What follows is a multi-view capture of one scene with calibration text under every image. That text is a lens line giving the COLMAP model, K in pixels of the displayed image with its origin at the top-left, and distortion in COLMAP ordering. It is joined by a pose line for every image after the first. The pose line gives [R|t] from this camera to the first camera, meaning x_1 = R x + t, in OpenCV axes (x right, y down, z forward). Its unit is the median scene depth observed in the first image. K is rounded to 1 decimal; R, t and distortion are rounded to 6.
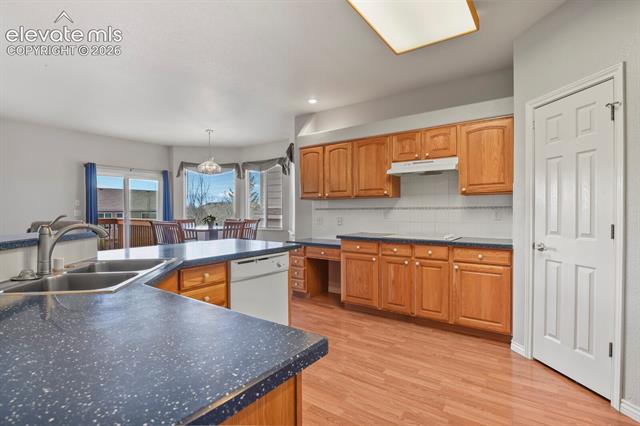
lens RADIAL K [[310.8, 0, 331.3], [0, 310.8, 212.6], [0, 0, 1]] dist [-0.027118, -0.000396]
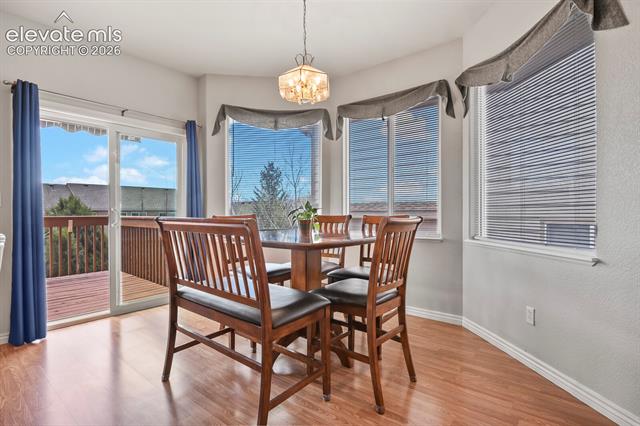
lens RADIAL K [[310.8, 0, 331.3], [0, 310.8, 212.6], [0, 0, 1]] dist [-0.027118, -0.000396]
pose [[0.998954, -0.001152, -0.045707, -0.278433], [0.001010, 0.999995, -0.003145, 0.018377], [0.045711, 0.003096, 0.998950, 0.490211]]
